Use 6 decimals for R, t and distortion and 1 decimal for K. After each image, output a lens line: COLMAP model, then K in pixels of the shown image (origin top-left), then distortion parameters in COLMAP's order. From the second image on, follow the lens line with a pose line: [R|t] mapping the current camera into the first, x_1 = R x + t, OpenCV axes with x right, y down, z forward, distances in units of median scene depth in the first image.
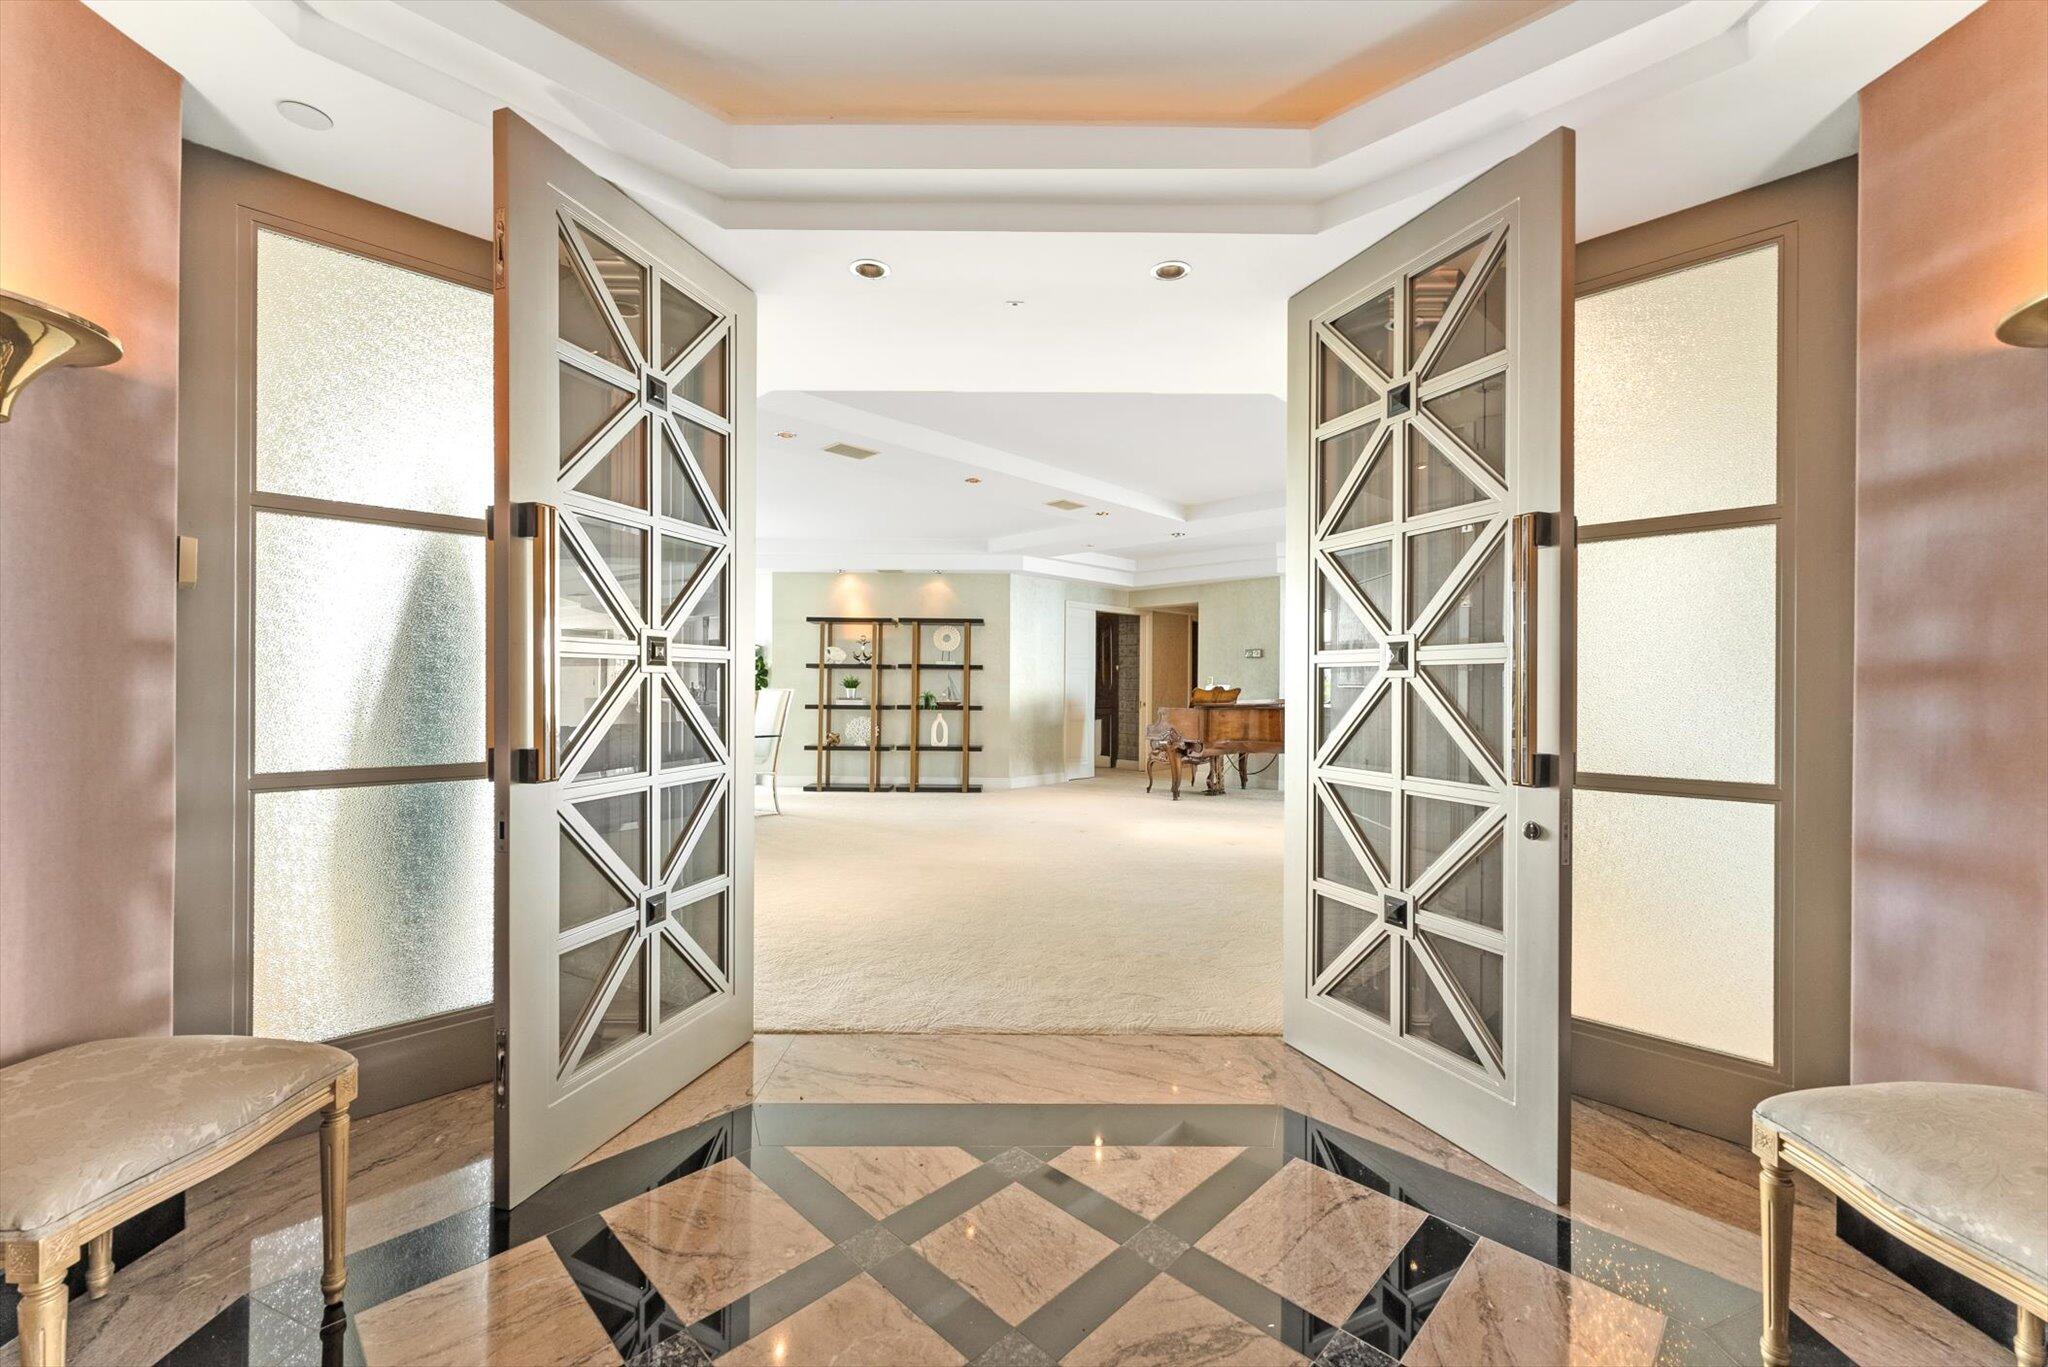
lens RADIAL K [[821.3, 0, 1023.9], [0, 821.3, 686.8], [0, 0, 1]] dist [-0.000147, 0.000023]
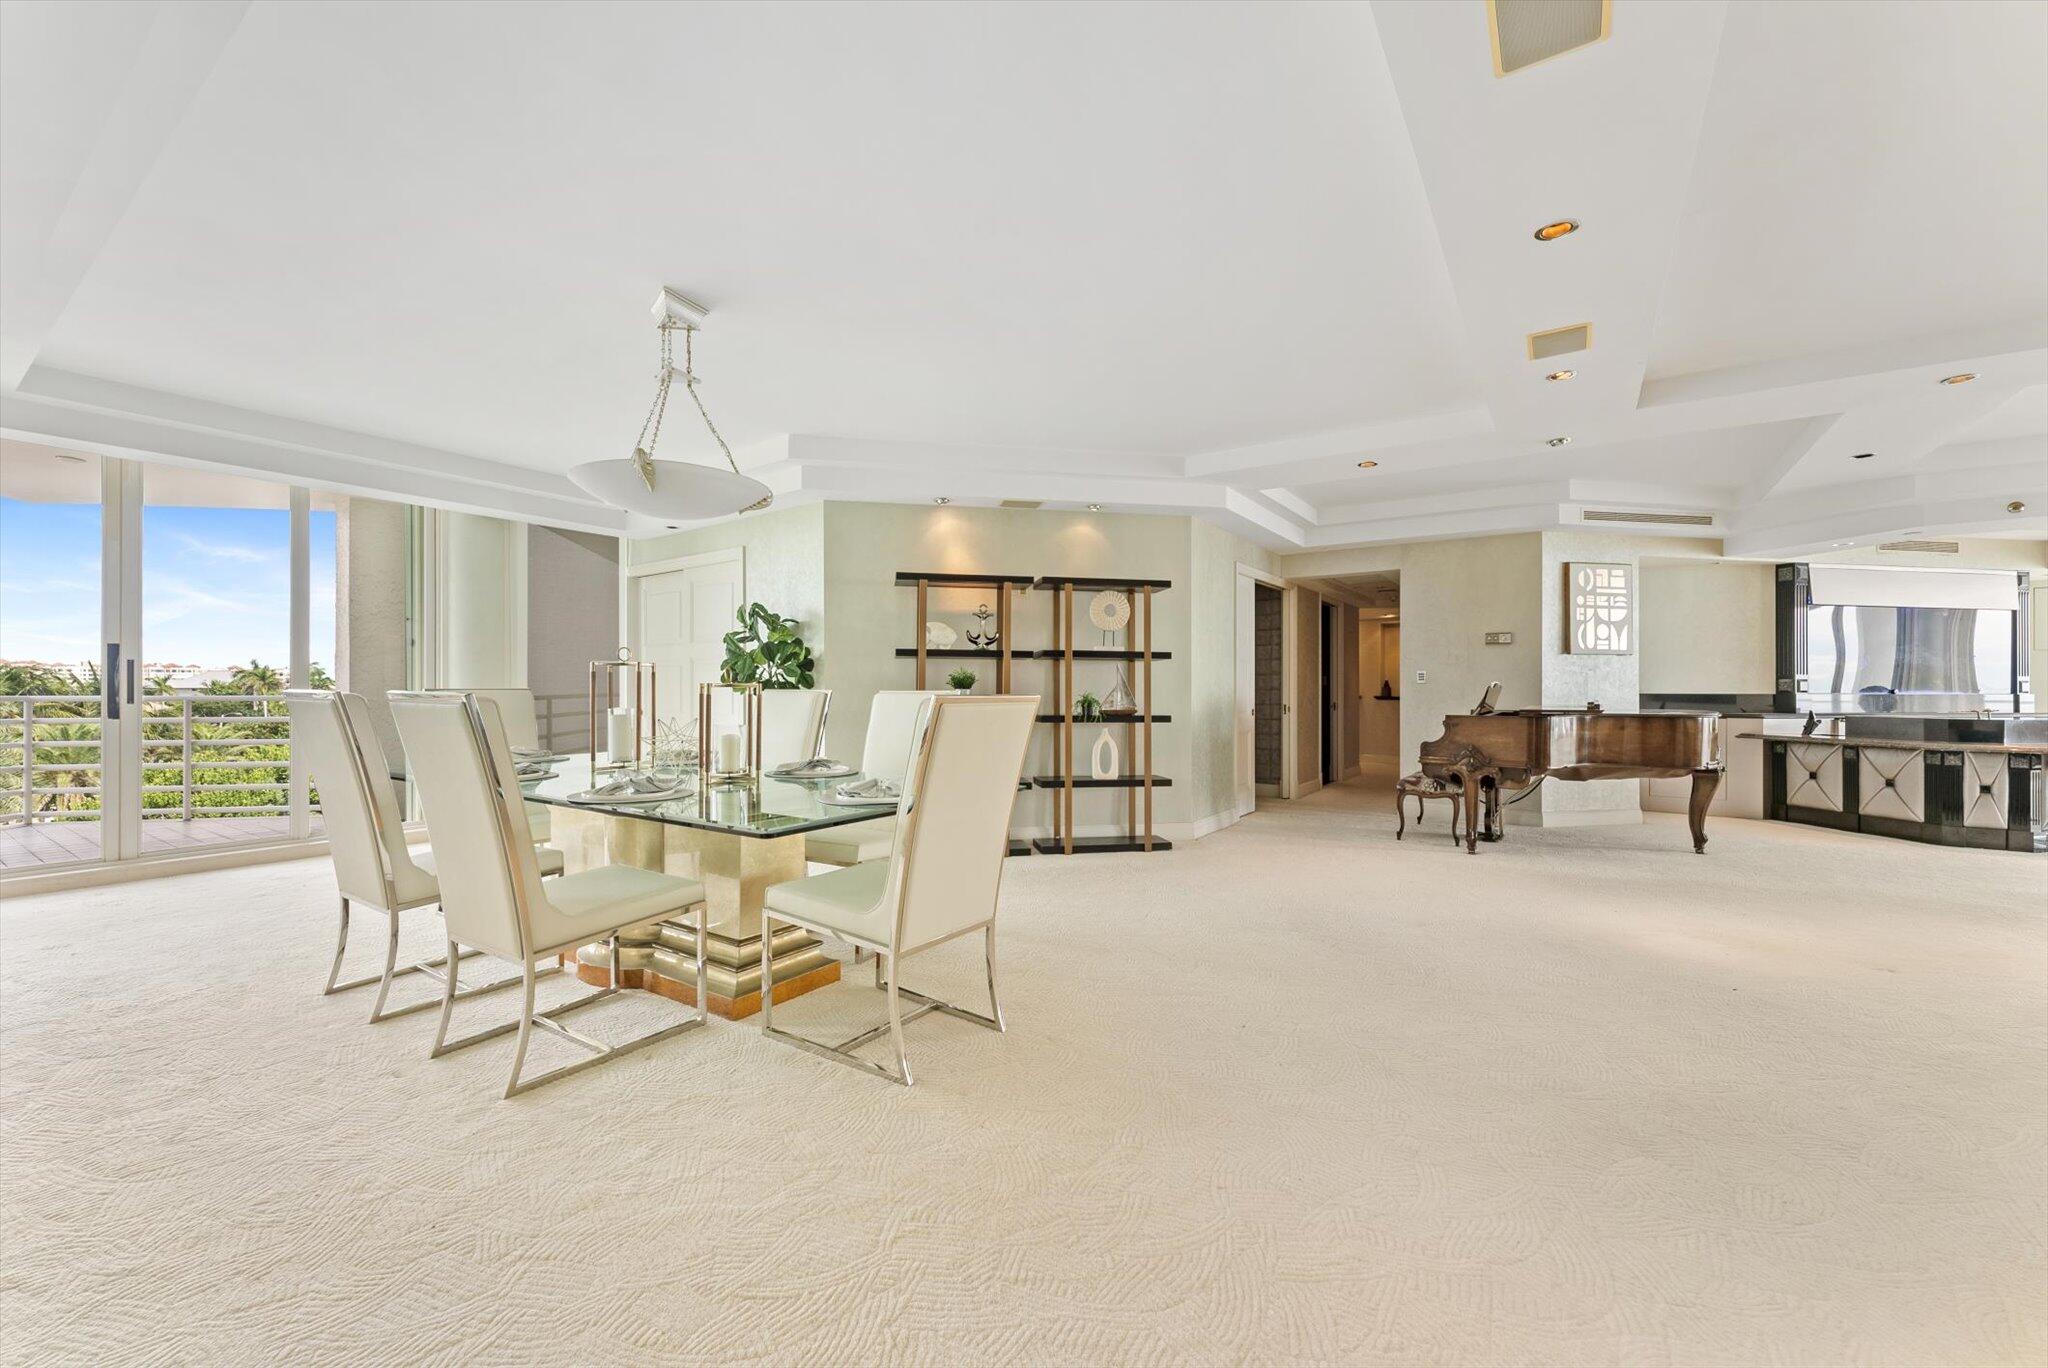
lens RADIAL K [[821.3, 0, 1023.9], [0, 821.3, 687.3], [0, 0, 1]] dist [-0.000147, 0.000023]
pose [[0.983129, -0.004986, 0.182844, -0.275616], [0.005624, 0.999980, -0.002970, 0.002582], [-0.182826, 0.003948, 0.983137, 0.379515]]
